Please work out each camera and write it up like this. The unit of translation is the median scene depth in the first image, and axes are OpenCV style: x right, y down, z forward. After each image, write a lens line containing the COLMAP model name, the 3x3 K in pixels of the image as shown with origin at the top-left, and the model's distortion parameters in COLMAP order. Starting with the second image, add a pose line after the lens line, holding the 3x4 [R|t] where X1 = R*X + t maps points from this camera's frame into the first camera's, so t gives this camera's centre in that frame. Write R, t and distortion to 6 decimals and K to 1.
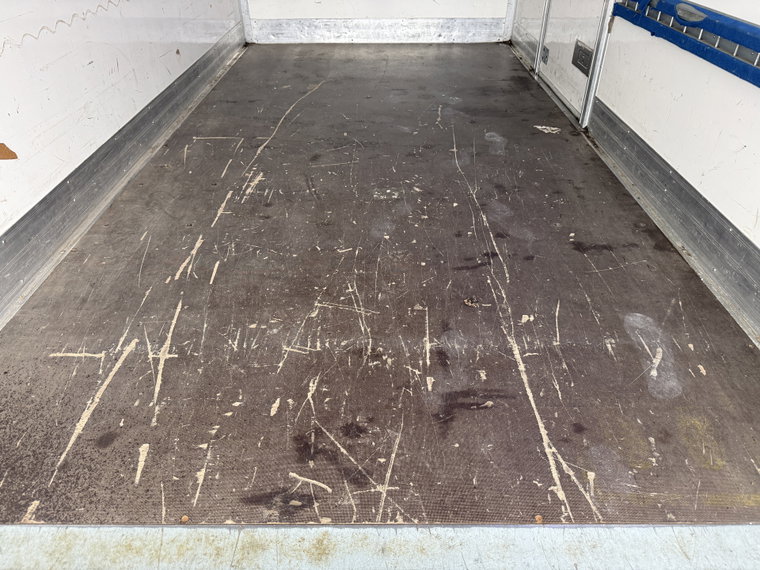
lens RADIAL K [[541.0, 0, 380.0], [0, 541.0, 284.2], [0, 0, 1]] dist [0.013896, -0.015014]
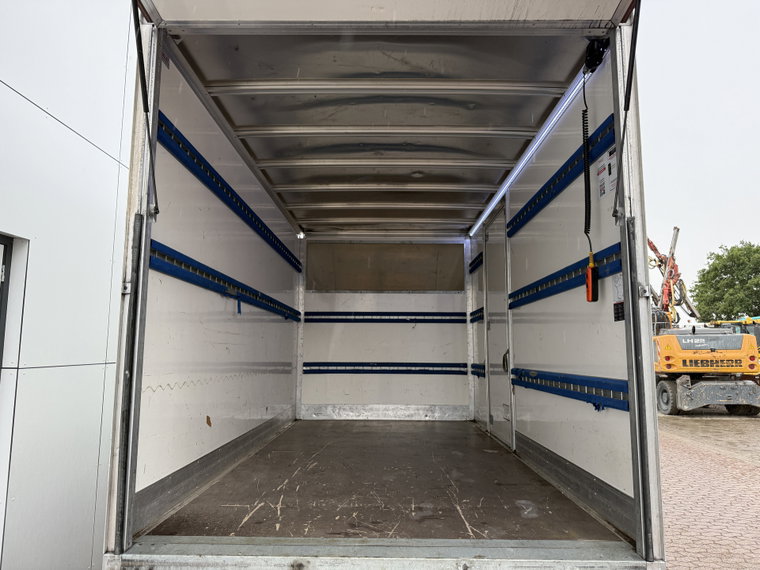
lens RADIAL K [[541.0, 0, 380.3], [0, 541.0, 285.7], [0, 0, 1]] dist [0.013896, -0.015014]
pose [[0.999918, 0.009535, -0.008518, -0.020037], [-0.012782, 0.731245, -0.681995, 0.876561], [-0.000274, 0.682048, 0.731307, -0.981138]]
